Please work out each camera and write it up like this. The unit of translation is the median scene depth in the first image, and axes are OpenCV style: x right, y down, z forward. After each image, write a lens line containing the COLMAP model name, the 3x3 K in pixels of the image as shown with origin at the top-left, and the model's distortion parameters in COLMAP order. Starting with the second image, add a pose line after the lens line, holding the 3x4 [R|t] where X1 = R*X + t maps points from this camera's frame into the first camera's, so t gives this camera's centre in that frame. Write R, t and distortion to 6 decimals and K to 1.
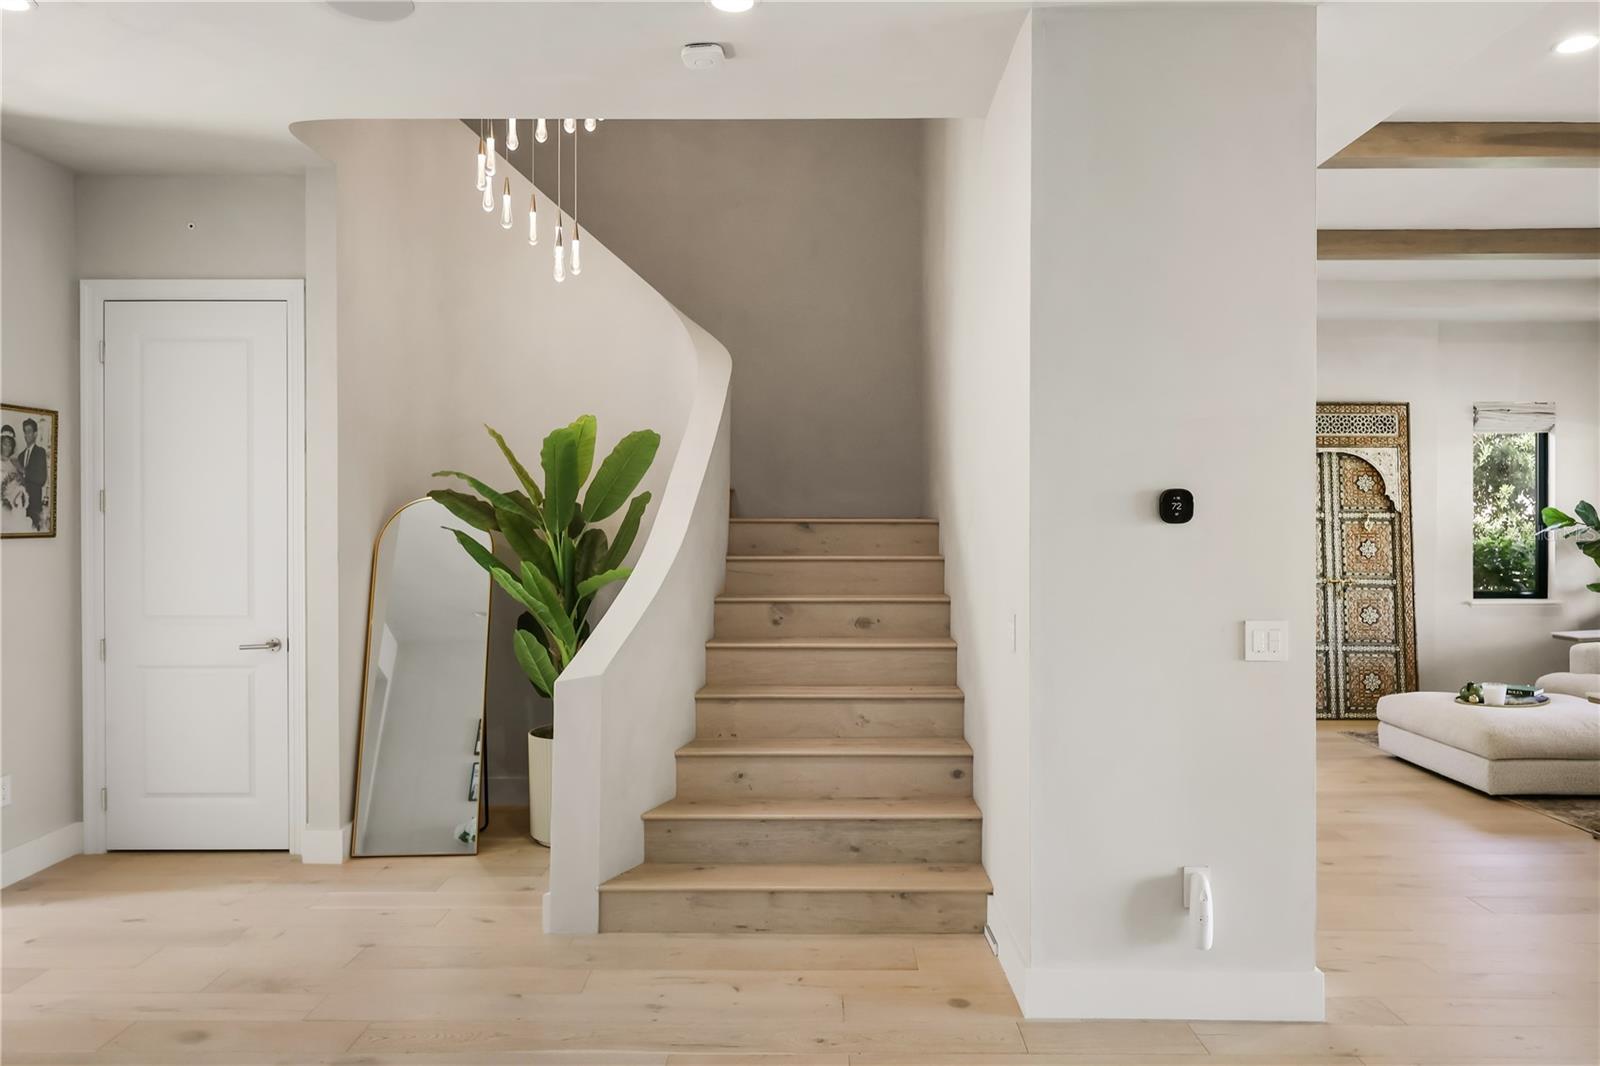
lens RADIAL K [[1063.7, 0, 791.9], [0, 1063.7, 530.4], [0, 0, 1]] dist [0.007334, 0.000977]
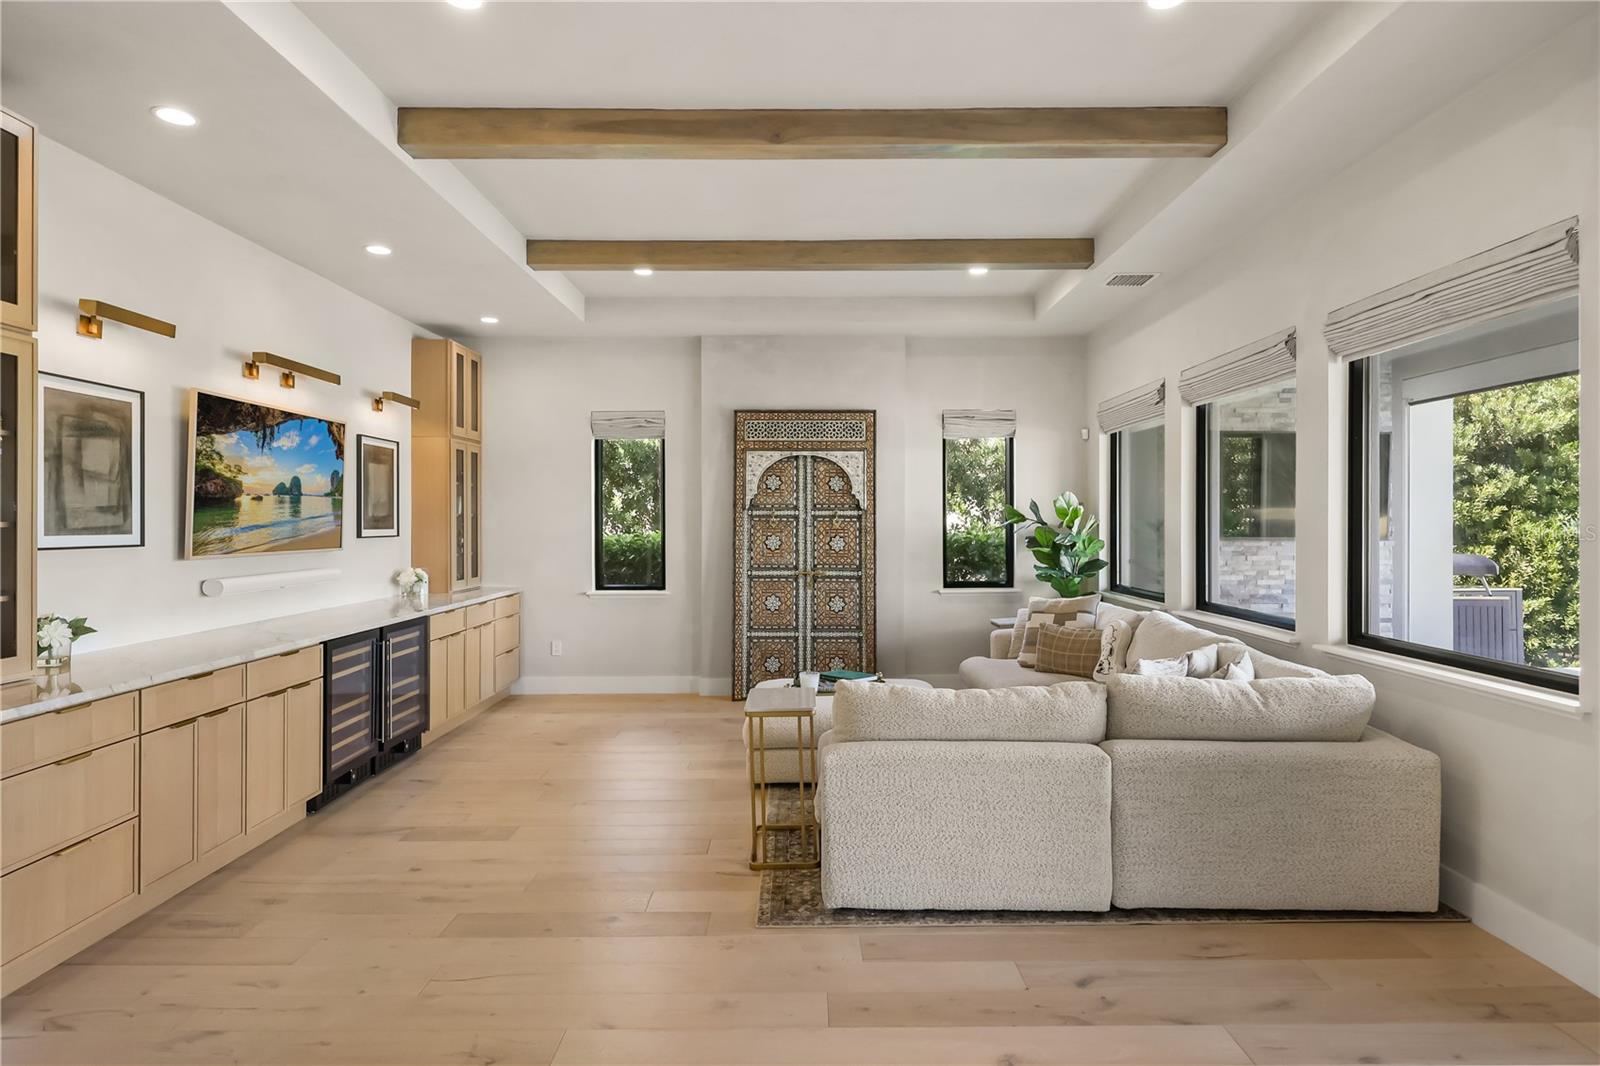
lens RADIAL K [[849.5, 0, 805.3], [0, 849.5, 526.7], [0, 0, 1]] dist [0.010849, -0.002804]
pose [[0.999944, -0.005133, 0.009288, 0.500146], [0.005198, 0.999962, -0.007051, 0.006163], [-0.009252, 0.007099, 0.999932, 0.125230]]
